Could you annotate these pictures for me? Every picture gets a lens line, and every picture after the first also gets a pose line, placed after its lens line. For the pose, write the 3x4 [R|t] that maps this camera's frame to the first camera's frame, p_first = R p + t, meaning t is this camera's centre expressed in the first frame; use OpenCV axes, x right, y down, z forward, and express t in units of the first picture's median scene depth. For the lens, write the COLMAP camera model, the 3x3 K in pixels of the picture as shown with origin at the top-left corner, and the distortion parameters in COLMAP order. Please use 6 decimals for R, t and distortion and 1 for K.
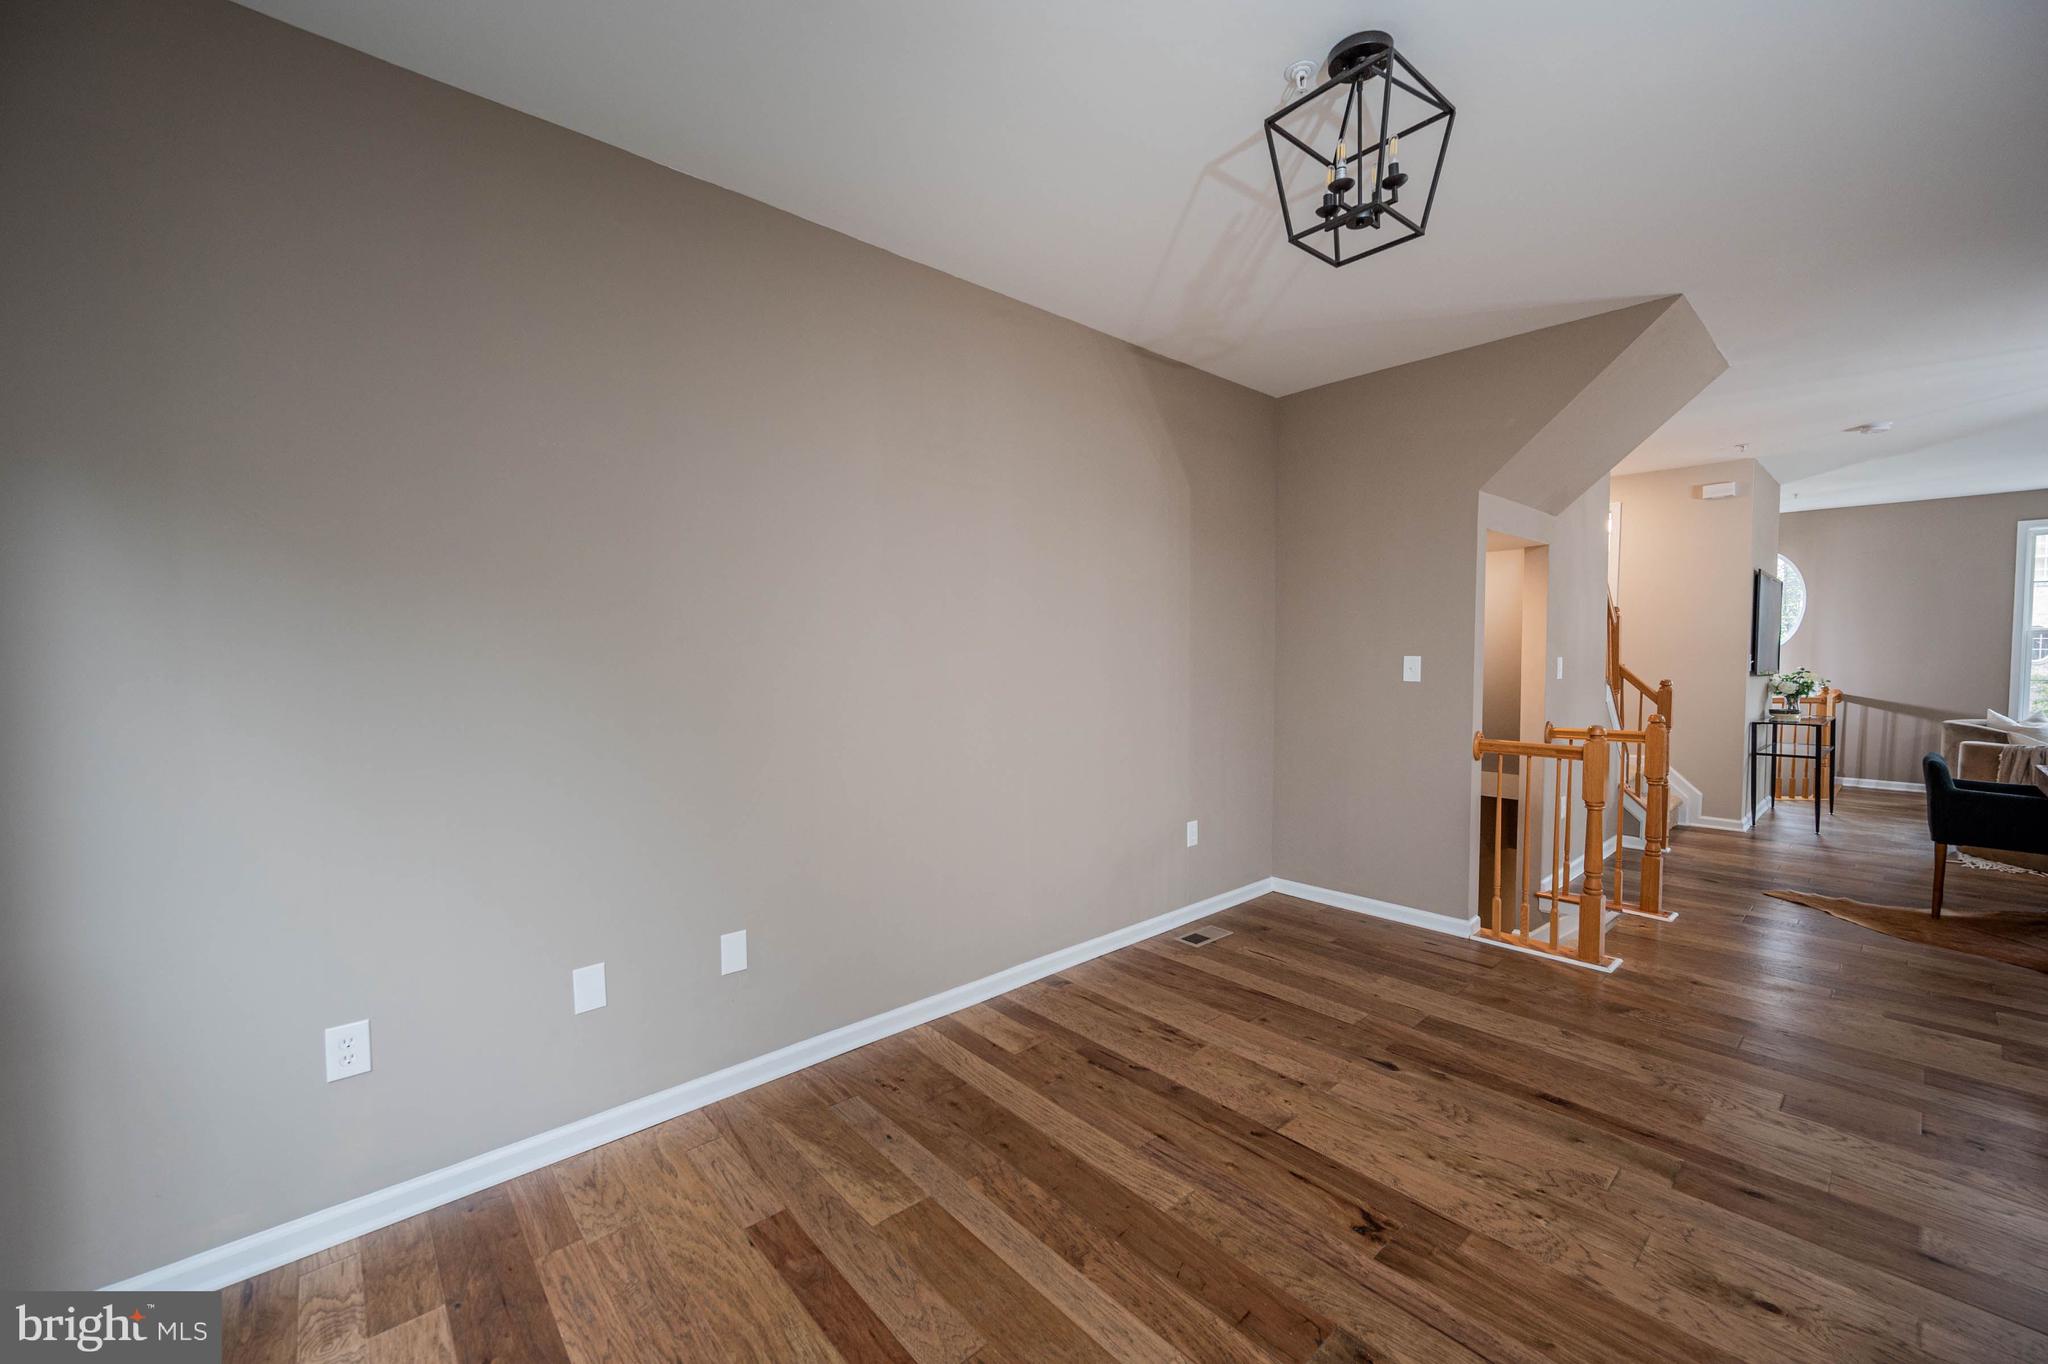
lens RADIAL K [[806.5, 0, 1021.8], [0, 806.5, 678.2], [0, 0, 1]] dist [-0.000354, 0.000425]
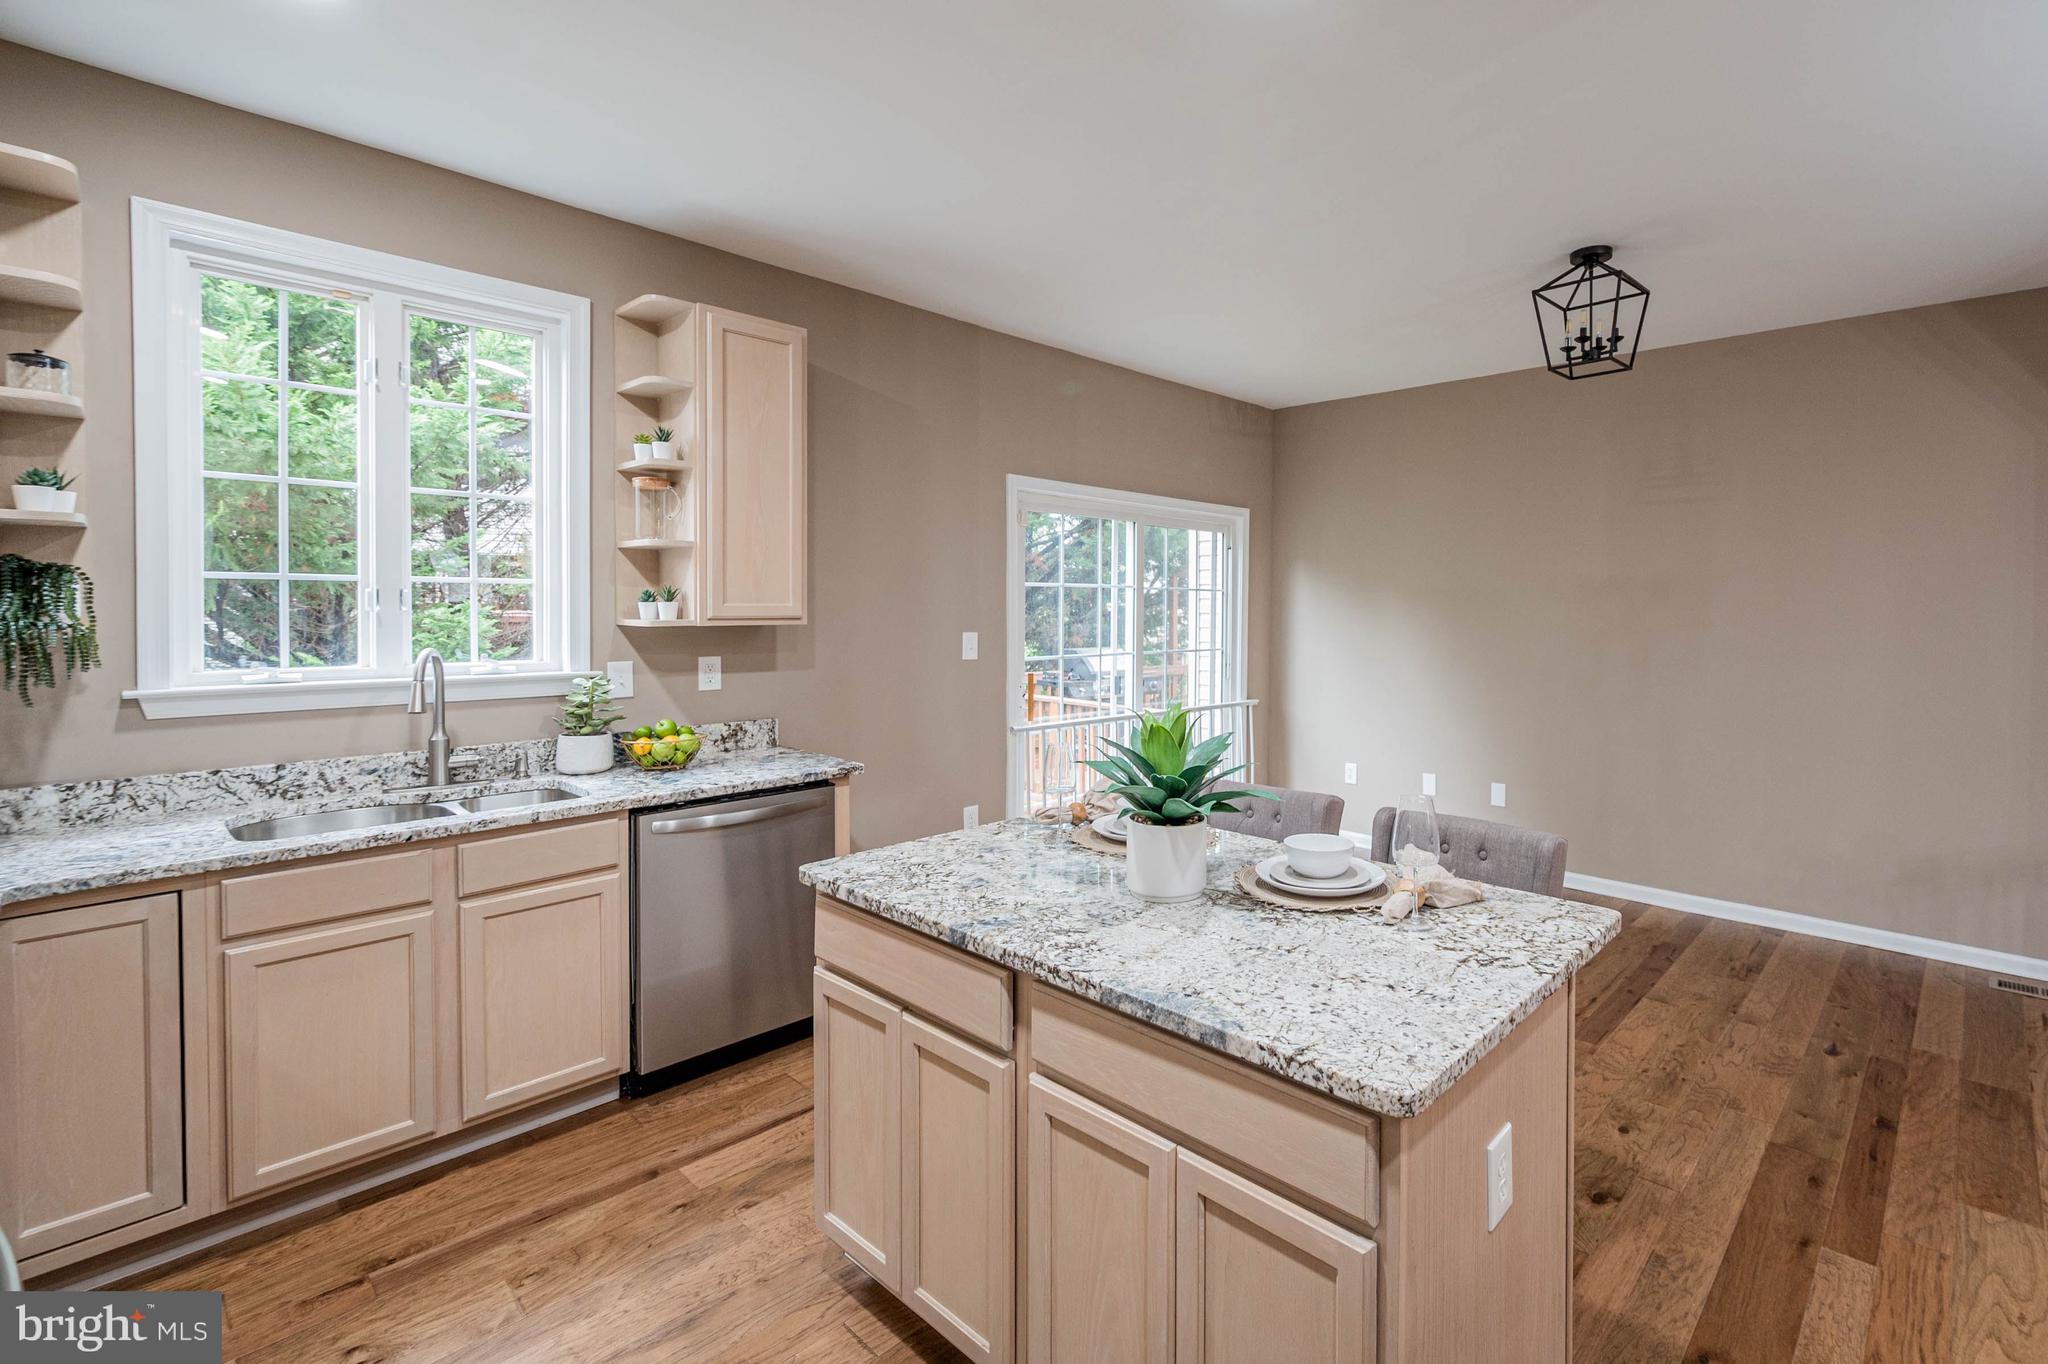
lens RADIAL K [[931.5, 0, 1175.0], [0, 931.5, 621.5], [0, 0, 1]] dist [-0.001353, 0.000531]
pose [[0.127567, 0.021423, -0.991599, 1.251838], [-0.043338, 0.998932, 0.016007, -0.036279], [0.990883, 0.040932, 0.128359, 0.006421]]
